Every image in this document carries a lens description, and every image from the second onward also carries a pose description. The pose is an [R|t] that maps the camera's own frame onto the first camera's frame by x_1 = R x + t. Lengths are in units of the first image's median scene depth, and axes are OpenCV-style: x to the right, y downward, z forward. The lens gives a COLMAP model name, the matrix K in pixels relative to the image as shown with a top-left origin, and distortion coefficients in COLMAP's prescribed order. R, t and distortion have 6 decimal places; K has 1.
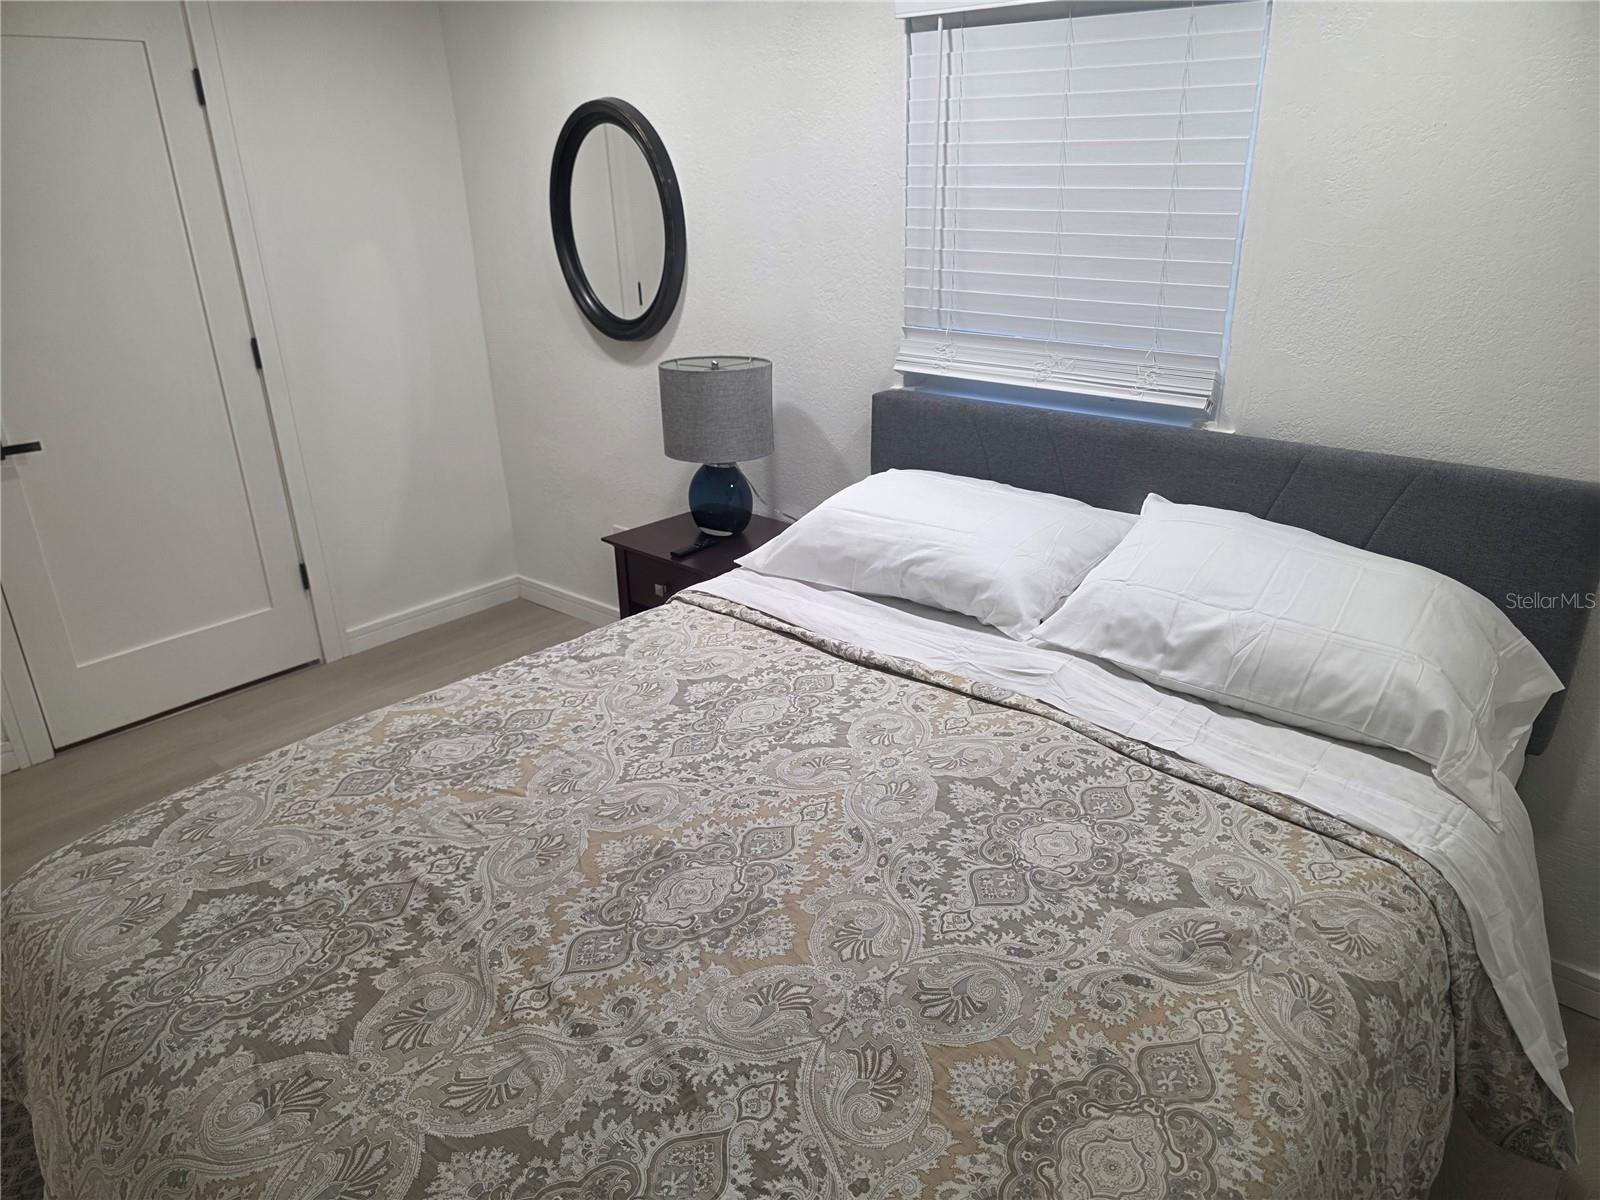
lens RADIAL K [[1072.9, 0, 793.3], [0, 1072.9, 614.5], [0, 0, 1]] dist [0.072405, -0.089538]
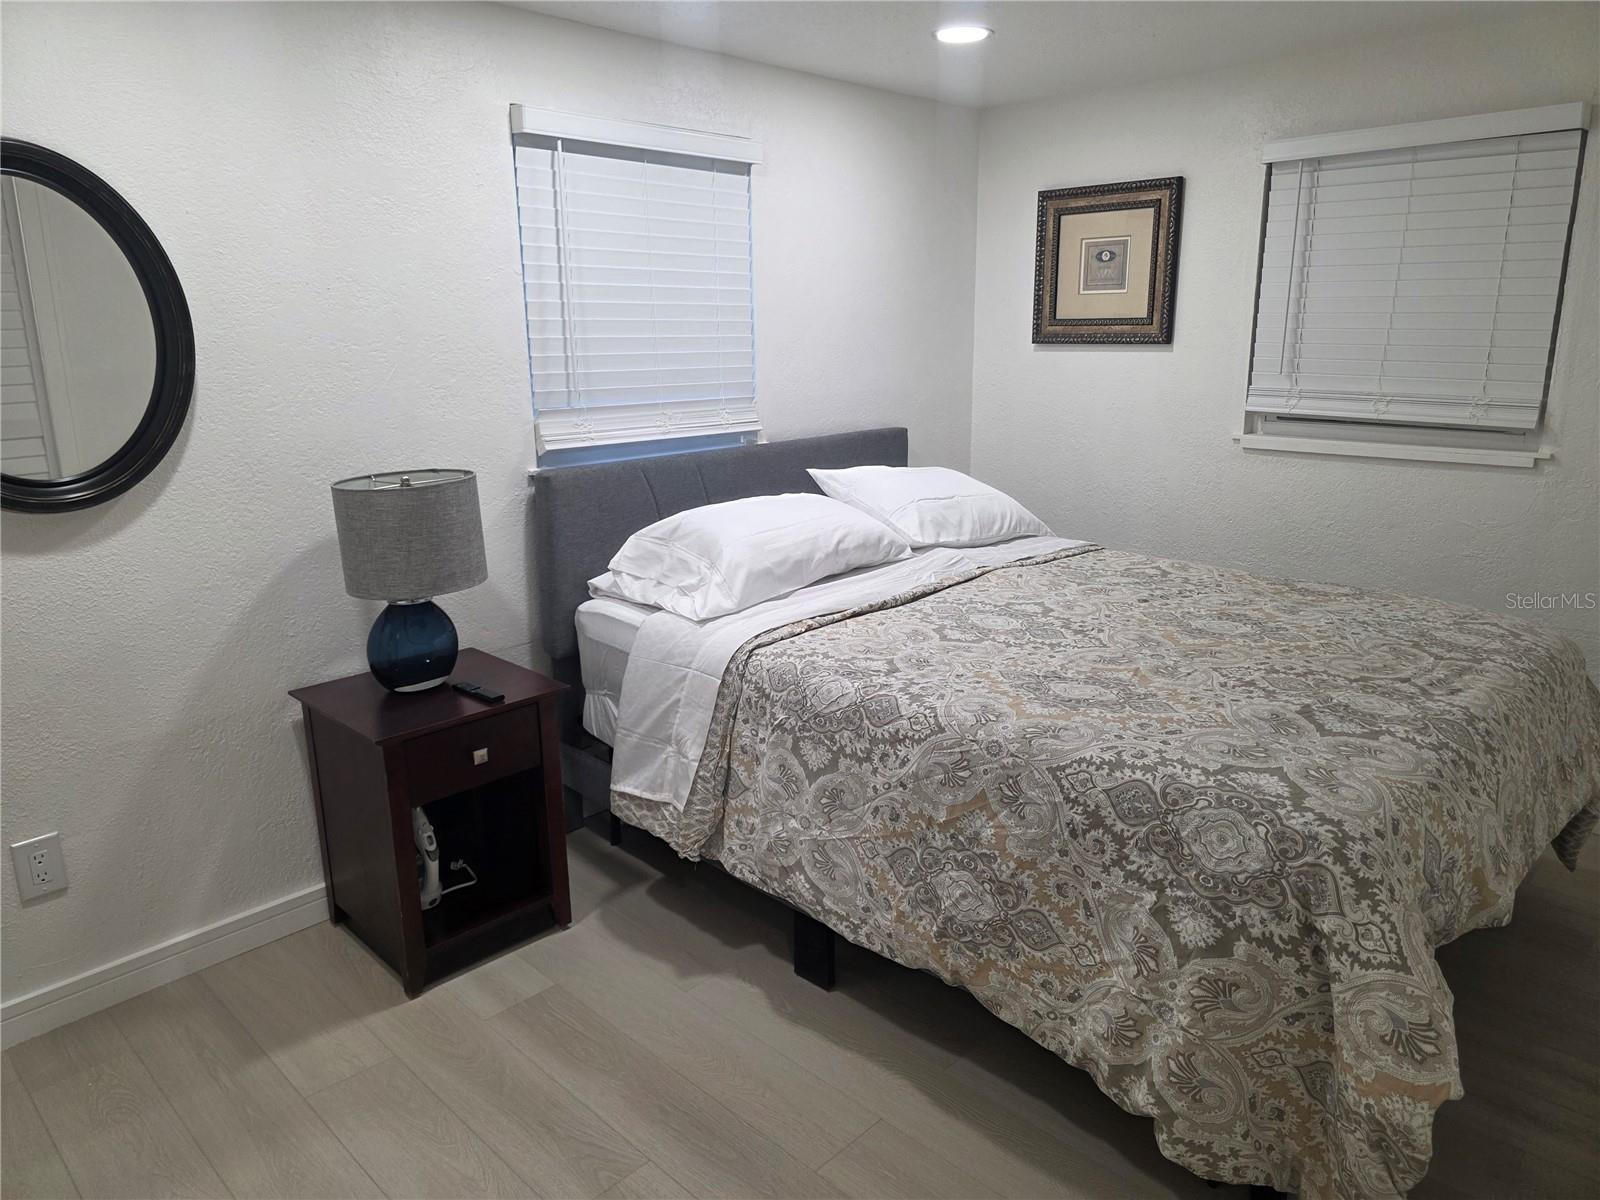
lens RADIAL K [[1063.8, 0, 805.7], [0, 1063.8, 591.4], [0, 0, 1]] dist [0.064700, -0.065362]
pose [[0.055894, -0.233646, 0.970714, -1.700184], [0.390022, 0.900096, 0.194191, -0.380605], [-0.919107, 0.367746, 0.141437, 1.239243]]
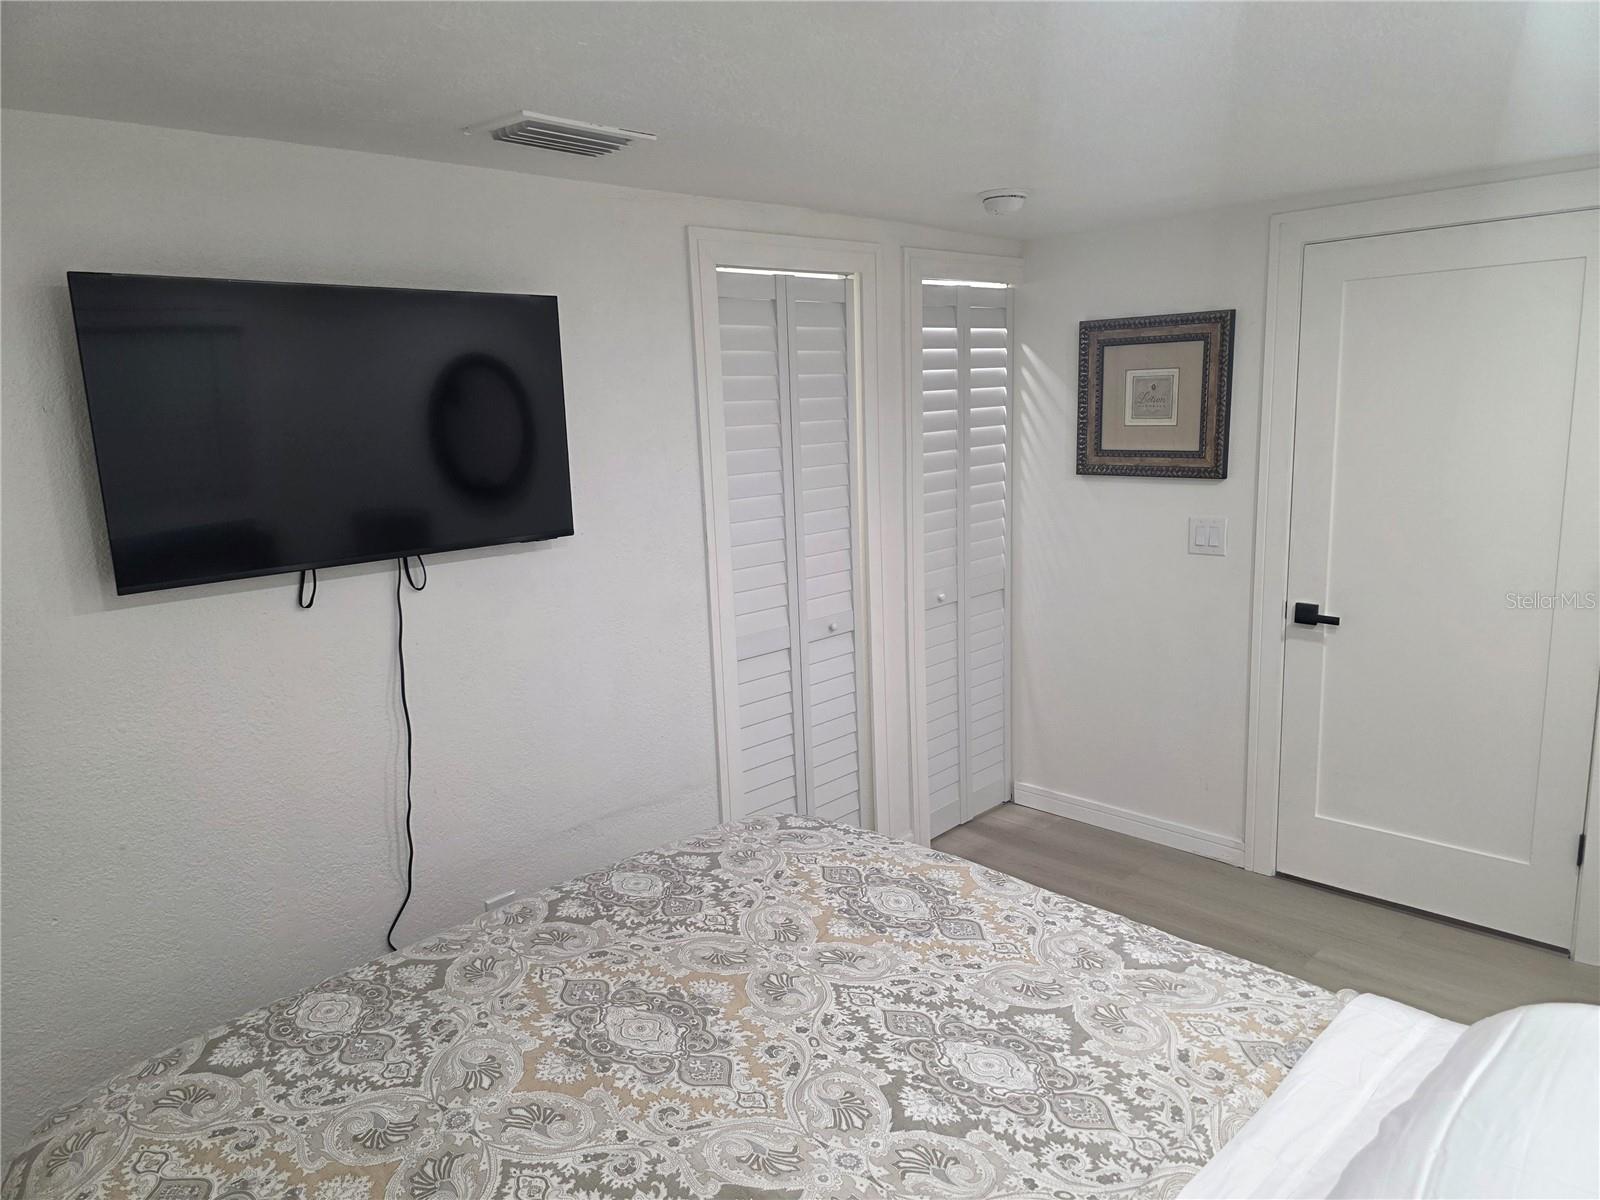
lens RADIAL K [[1076.3, 0, 804.0], [0, 1076.3, 599.5], [0, 0, 1]] dist [0.067930, -0.066426]
pose [[-0.052210, 0.204321, -0.977511, 0.867959], [-0.348456, 0.913596, 0.209573, -0.434541], [0.935870, 0.351561, 0.023498, 0.884210]]
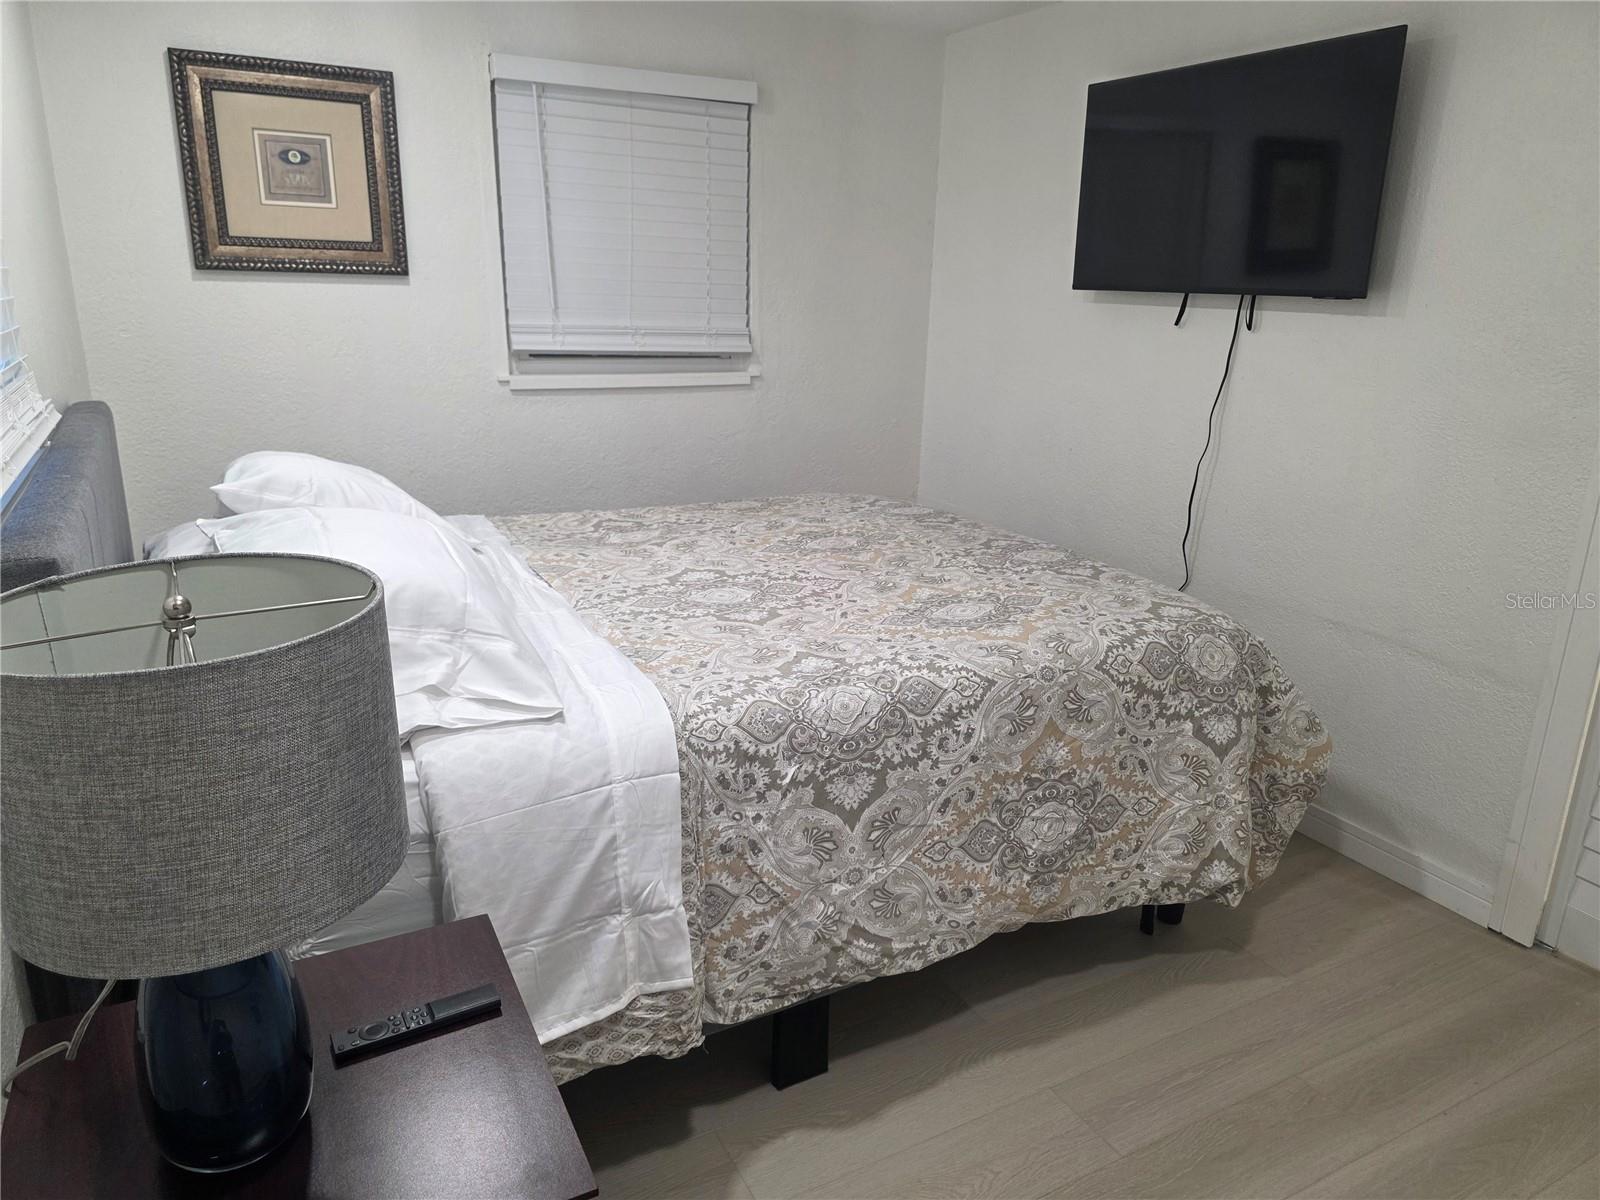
lens RADIAL K [[1076.3, 0, 804.0], [0, 1076.3, 599.5], [0, 0, 1]] dist [0.067930, -0.066426]
pose [[-0.935962, -0.107127, 0.335408, -0.647488], [0.125901, 0.787786, 0.602944, -0.767629], [-0.328821, 0.606561, -0.723851, 2.263715]]
